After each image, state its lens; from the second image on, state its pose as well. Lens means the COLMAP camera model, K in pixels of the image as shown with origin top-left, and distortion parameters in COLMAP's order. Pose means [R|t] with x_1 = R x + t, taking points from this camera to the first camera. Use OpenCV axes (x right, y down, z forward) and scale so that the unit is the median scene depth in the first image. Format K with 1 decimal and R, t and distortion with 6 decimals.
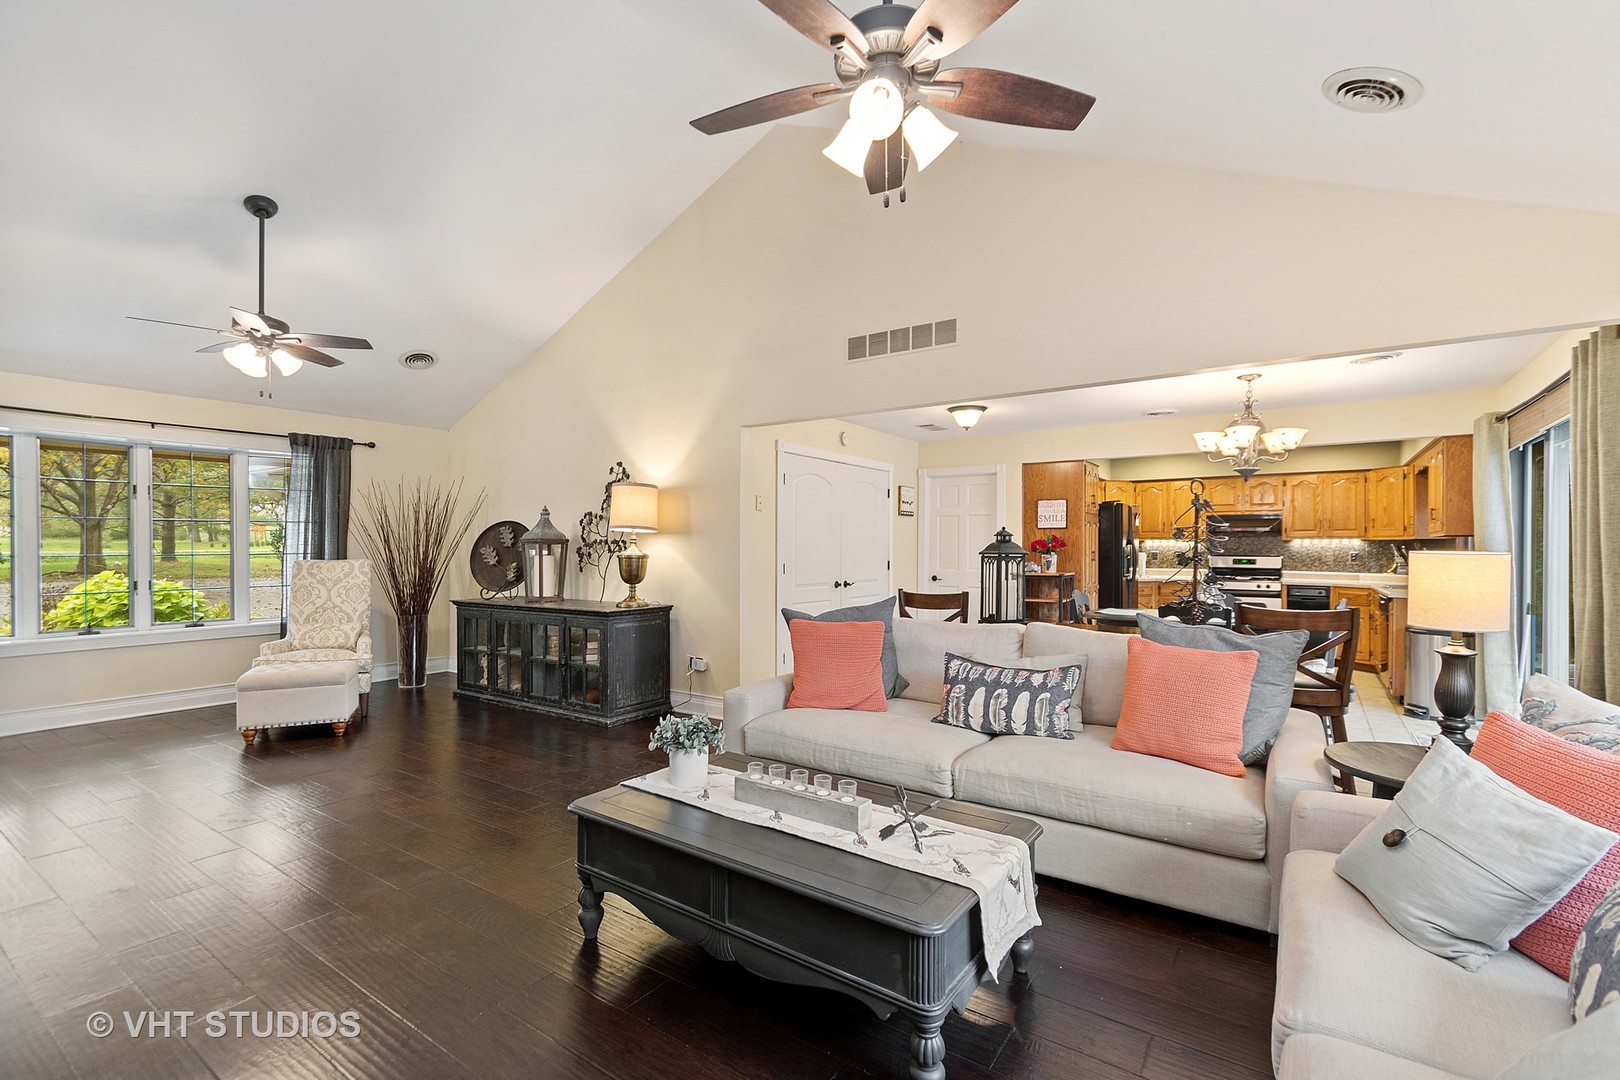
lens RADIAL K [[714.3, 0, 807.4], [0, 714.3, 550.9], [0, 0, 1]] dist [0.001072, 0.000028]
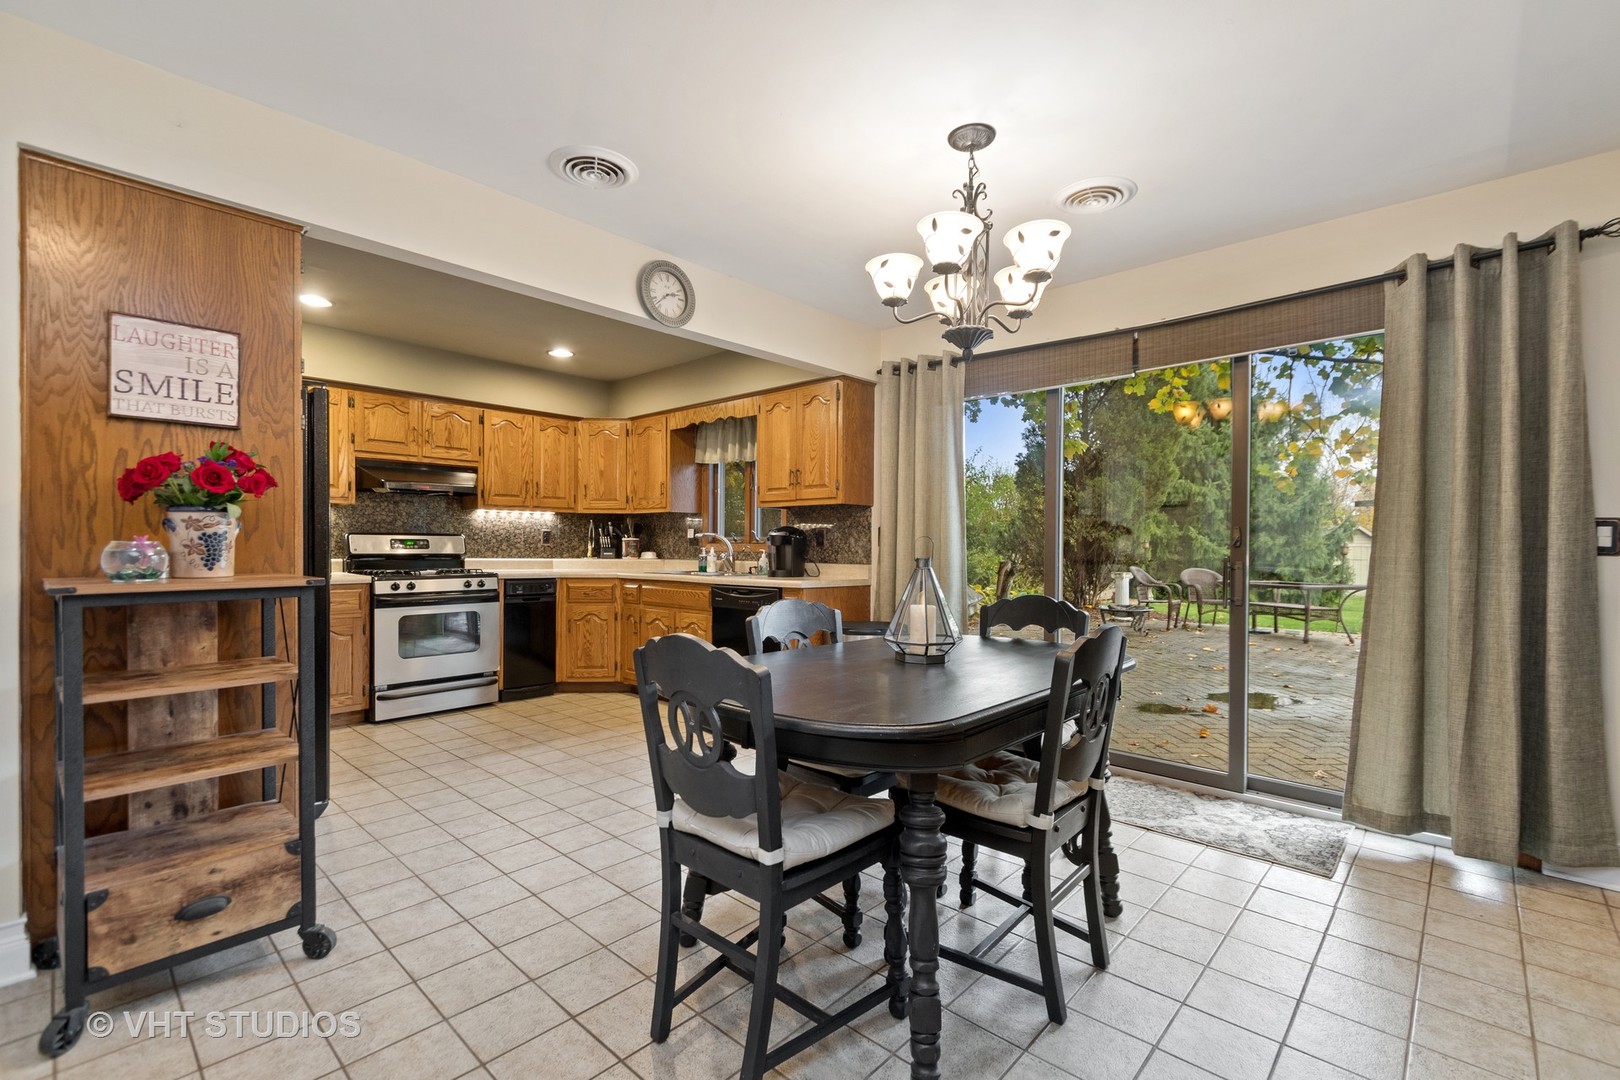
lens RADIAL K [[714.3, 0, 812.1], [0, 714.3, 547.2], [0, 0, 1]] dist [0.001072, 0.000028]
pose [[0.149234, -0.005399, 0.988787, 0.117839], [-0.004324, 0.999972, 0.006113, 0.019008], [-0.988792, -0.005187, 0.149207, 0.854795]]
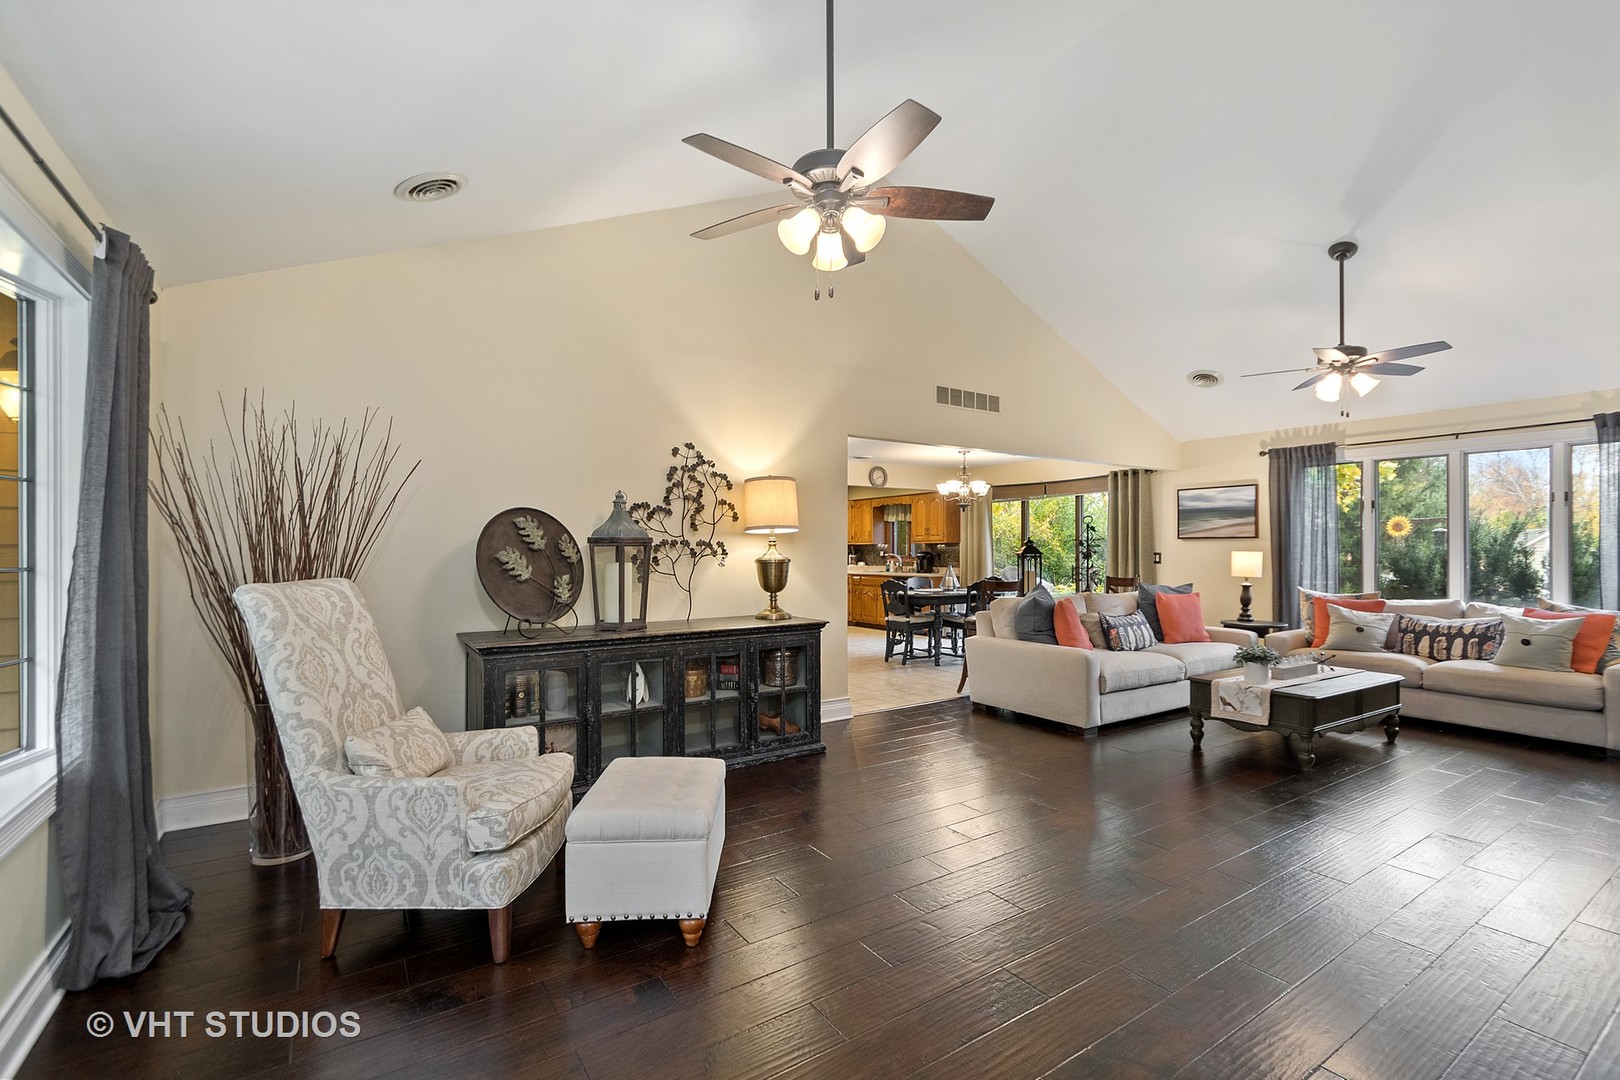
lens RADIAL K [[714.3, 0, 807.2], [0, 714.3, 542.8], [0, 0, 1]] dist [0.001072, 0.000028]
pose [[0.383651, 0.007175, 0.923450, -0.941774], [0.004591, 0.999943, -0.009677, -0.004864], [-0.923467, 0.007952, 0.383596, 0.567874]]
